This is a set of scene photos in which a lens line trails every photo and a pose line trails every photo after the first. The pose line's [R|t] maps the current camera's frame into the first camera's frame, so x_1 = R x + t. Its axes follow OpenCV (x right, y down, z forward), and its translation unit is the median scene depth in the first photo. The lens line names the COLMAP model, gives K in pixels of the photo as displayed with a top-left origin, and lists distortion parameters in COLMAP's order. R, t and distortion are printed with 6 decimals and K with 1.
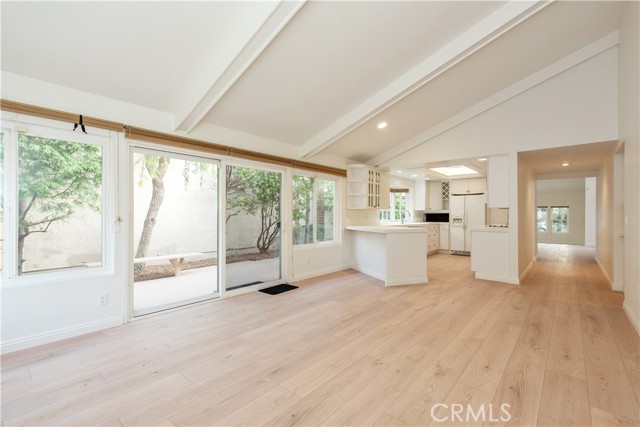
lens RADIAL K [[294.6, 0, 322.0], [0, 294.6, 214.1], [0, 0, 1]] dist [0.012210, 0.000127]
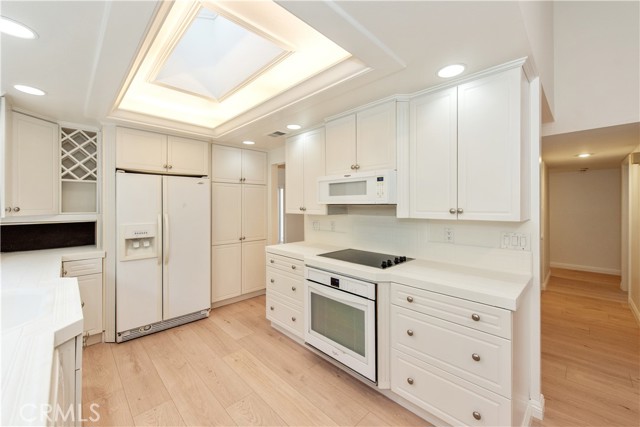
lens RADIAL K [[254.6, 0, 321.6], [0, 254.6, 209.1], [0, 0, 1]] dist [0.009788, -0.002040]
pose [[0.089353, -0.012587, 0.995920, 0.271924], [-0.005489, 0.999899, 0.013130, -0.040575], [-0.995985, -0.006640, 0.089275, 1.220483]]
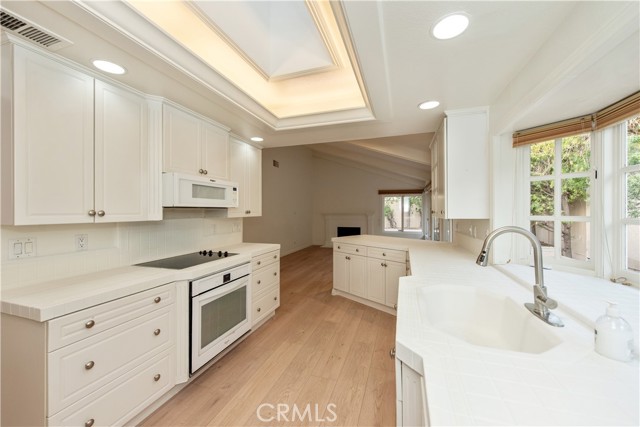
lens RADIAL K [[254.6, 0, 321.8], [0, 254.6, 211.5], [0, 0, 1]] dist [0.009788, -0.002040]
pose [[-0.925895, -0.001570, -0.377777, 0.681377], [-0.002843, 0.999992, 0.002814, -0.037540], [0.377769, 0.003679, -0.925892, 1.701744]]
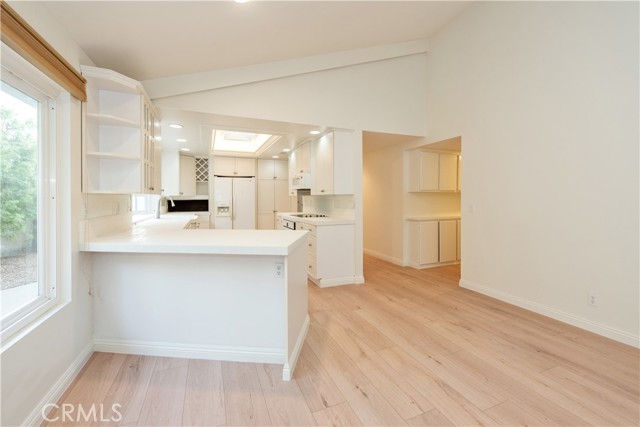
lens RADIAL K [[266.1, 0, 321.2], [0, 266.1, 202.9], [0, 0, 1]] dist [0.008114, -0.000645]
pose [[0.452395, -0.018400, 0.891628, -0.086515], [0.001710, 0.999803, 0.019764, -0.013584], [-0.891816, -0.007417, 0.452338, 0.730765]]
